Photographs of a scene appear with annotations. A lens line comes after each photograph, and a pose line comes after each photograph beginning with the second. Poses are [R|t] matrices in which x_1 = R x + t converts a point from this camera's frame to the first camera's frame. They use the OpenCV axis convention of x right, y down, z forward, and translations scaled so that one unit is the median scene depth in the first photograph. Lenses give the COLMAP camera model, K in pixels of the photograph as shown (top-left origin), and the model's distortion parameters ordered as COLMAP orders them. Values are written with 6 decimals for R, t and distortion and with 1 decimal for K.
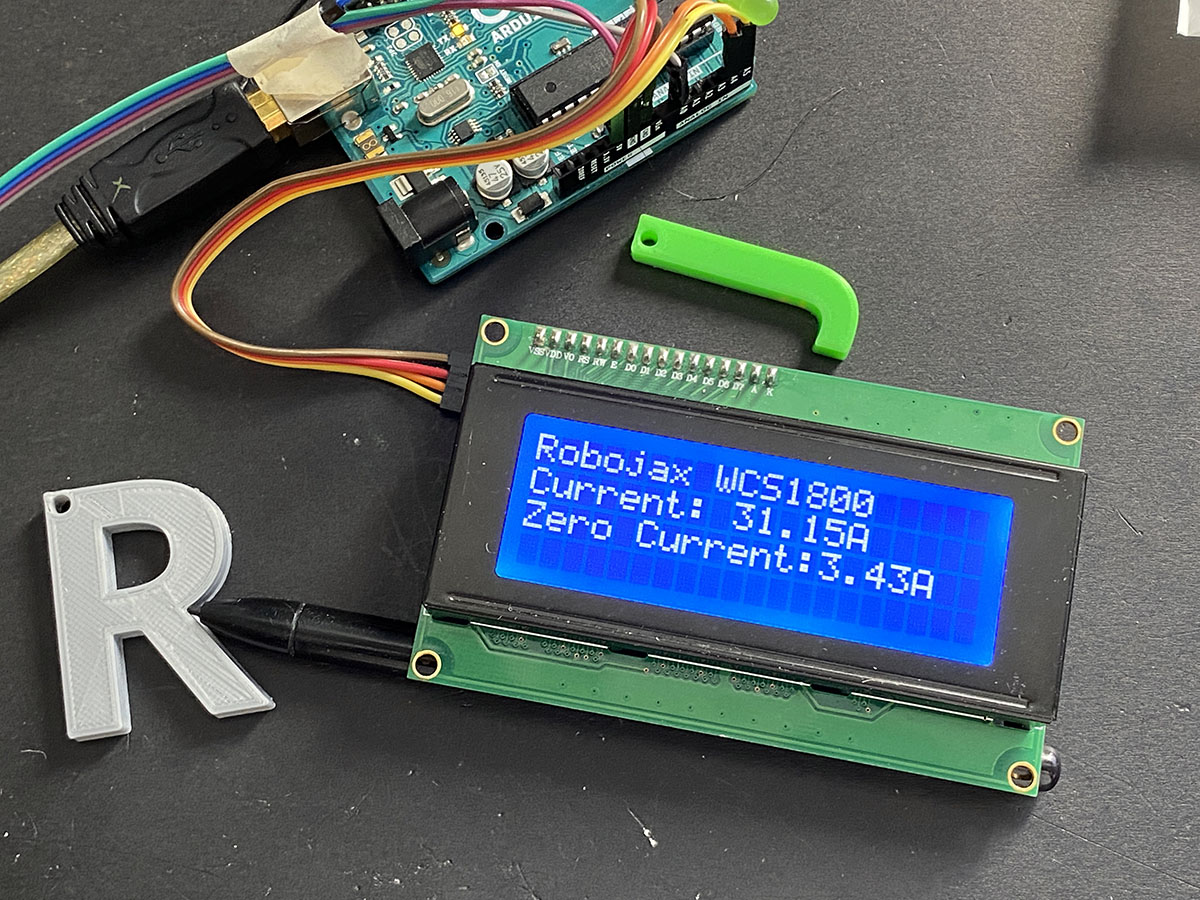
lens RADIAL K [[1820.7, 0, 600.0], [0, 1820.7, 450.0], [0, 0, 1]] dist [0.206962, -0.784749]
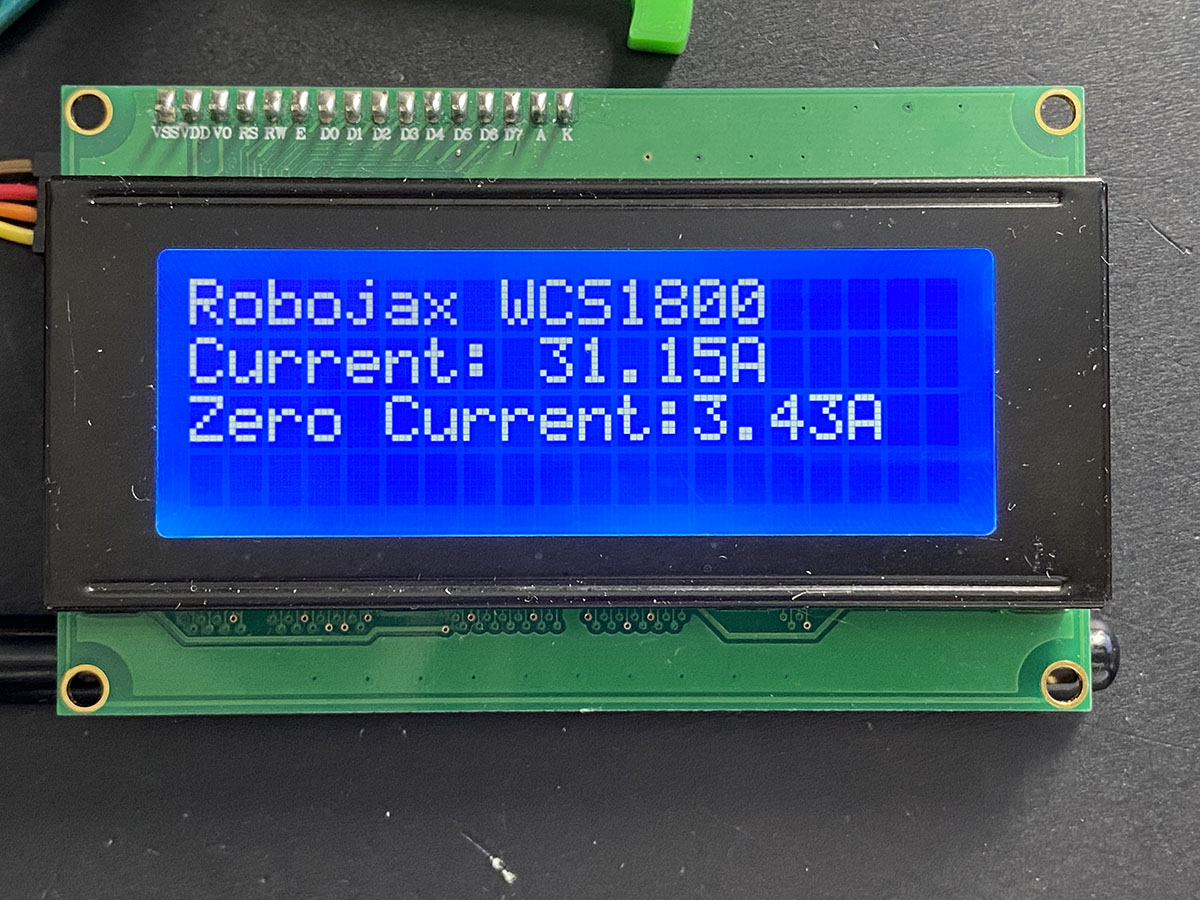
lens RADIAL K [[1820.7, 0, 600.0], [0, 1820.7, 450.0], [0, 0, 1]] dist [0.206962, -0.784749]
pose [[0.982667, -0.182903, 0.030213, 0.069307], [0.174233, 0.966889, 0.186465, -0.043575], [-0.063318, -0.177969, 0.981997, 0.407311]]
